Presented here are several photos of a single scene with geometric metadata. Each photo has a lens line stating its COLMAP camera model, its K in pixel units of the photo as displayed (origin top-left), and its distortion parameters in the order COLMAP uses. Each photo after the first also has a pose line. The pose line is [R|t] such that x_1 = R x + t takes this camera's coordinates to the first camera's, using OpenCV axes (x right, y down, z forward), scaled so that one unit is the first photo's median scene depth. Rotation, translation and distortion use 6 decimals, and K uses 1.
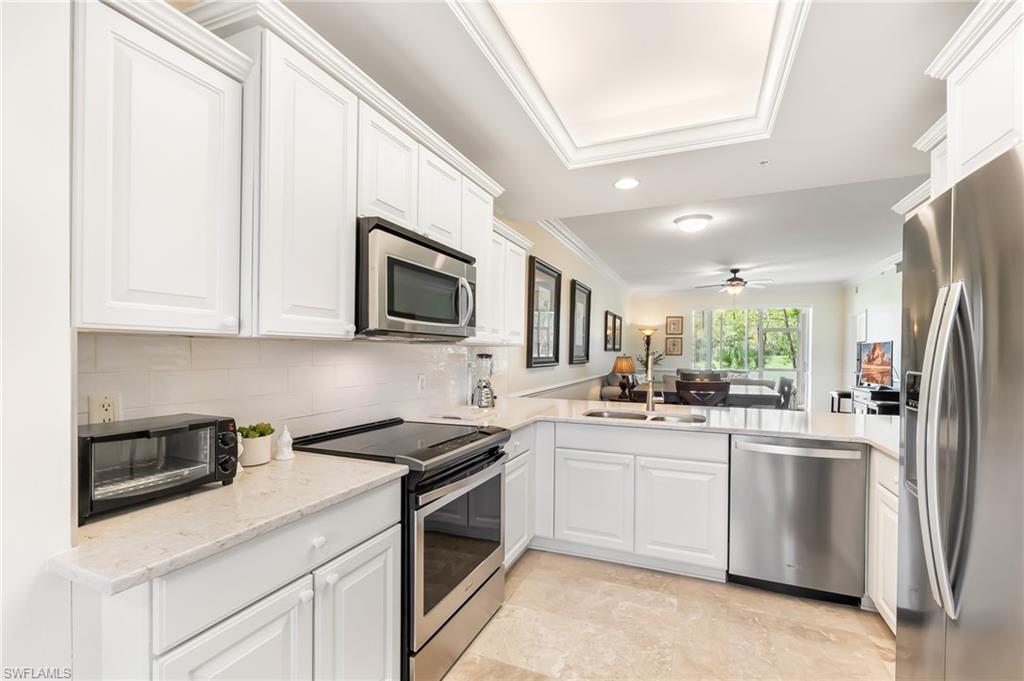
lens RADIAL K [[430.1, 0, 514.5], [0, 430.1, 354.5], [0, 0, 1]] dist [-0.004160, -0.000330]
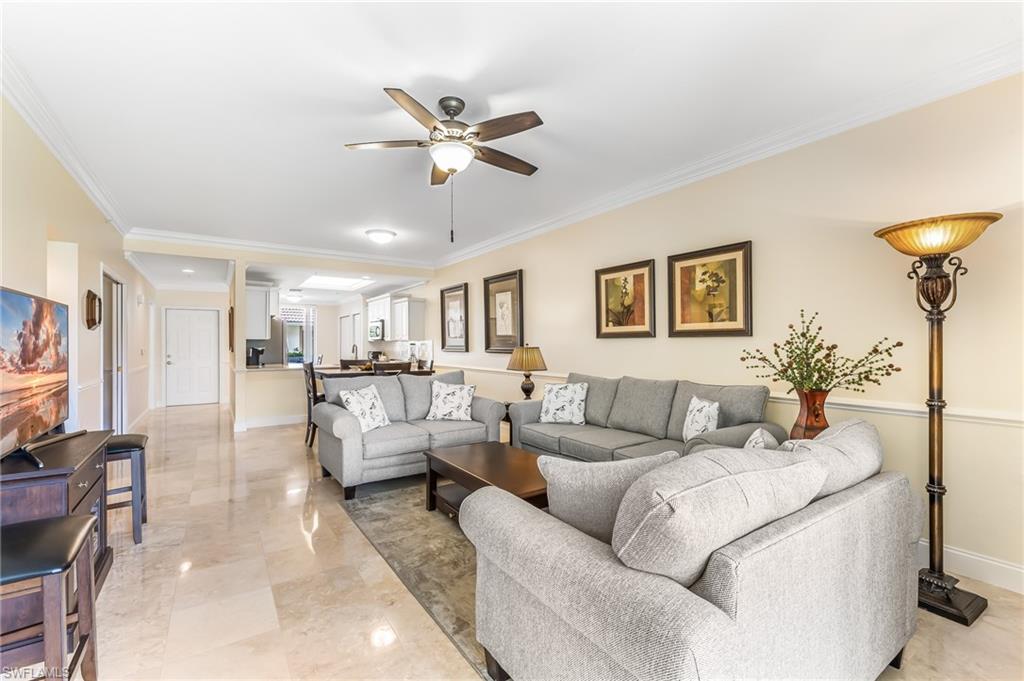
lens RADIAL K [[430.1, 0, 508.9], [0, 430.1, 339.5], [0, 0, 1]] dist [-0.004160, -0.000330]
pose [[-0.537441, -0.017888, -0.843111, 0.787558], [-0.011252, 0.999838, -0.014041, 0.002294], [0.843226, 0.001940, -0.537556, 1.235117]]
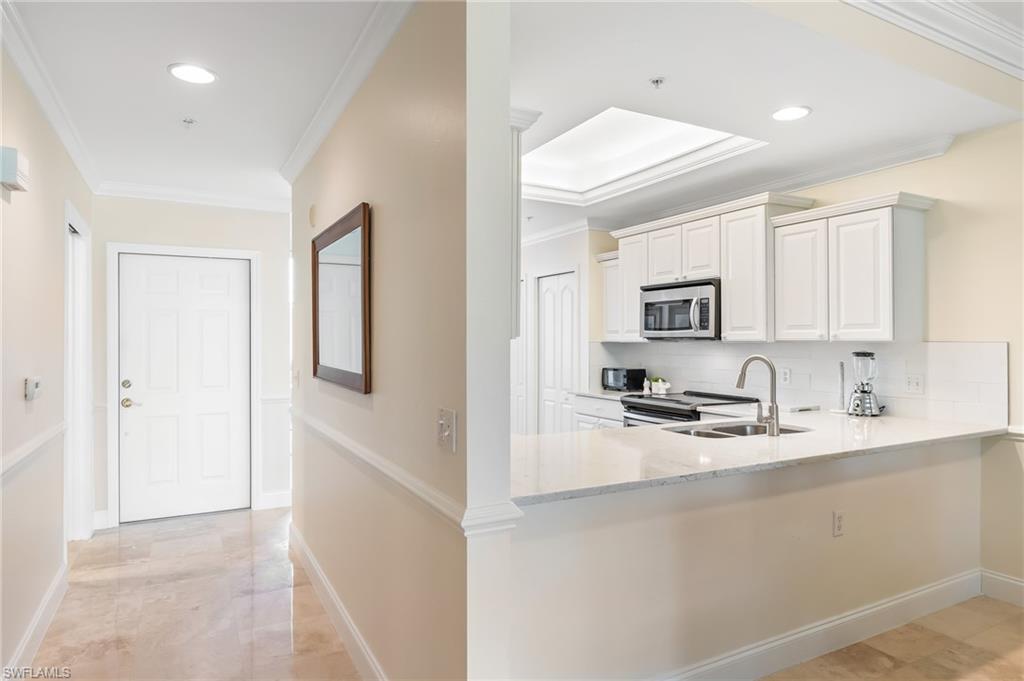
lens RADIAL K [[611.1, 0, 511.8], [0, 611.1, 335.7], [0, 0, 1]] dist [-0.015572, 0.002769]
pose [[-0.627008, -0.016965, -0.778828, 0.525819], [-0.012609, 0.999853, -0.011629, -0.004348], [0.778911, 0.002529, -0.627129, 0.490052]]
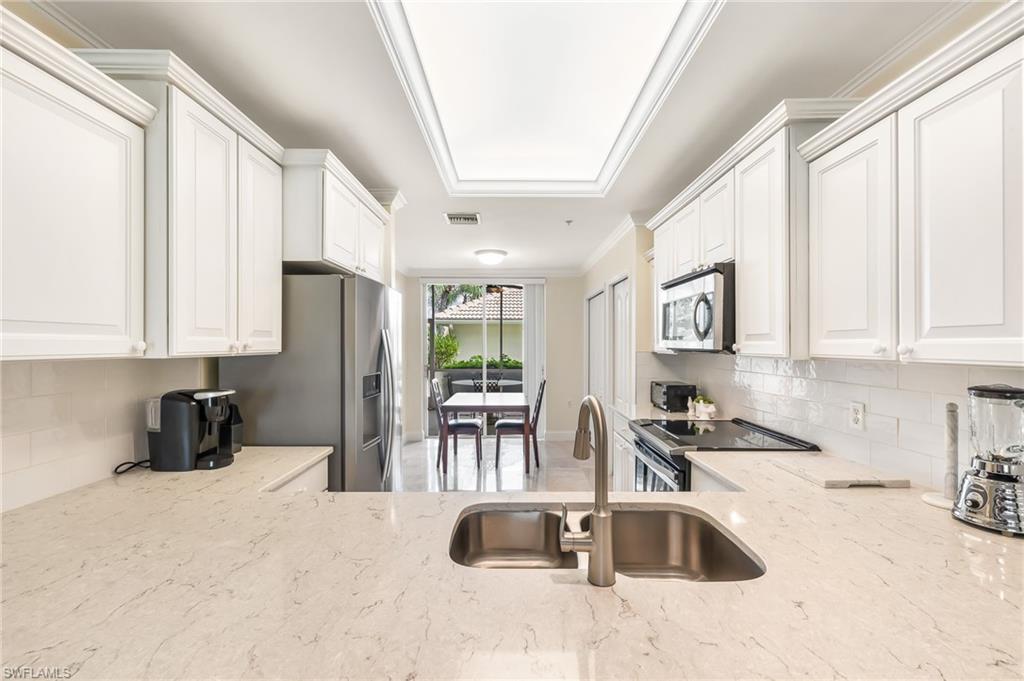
lens RADIAL K [[430.1, 0, 508.8], [0, 430.1, 343.9], [0, 0, 1]] dist [-0.004160, -0.000330]
pose [[-0.923708, -0.014627, -0.382817, 0.185492], [-0.016233, 0.999868, 0.000966, -0.013821], [0.382752, 0.007107, -0.923824, 0.478471]]
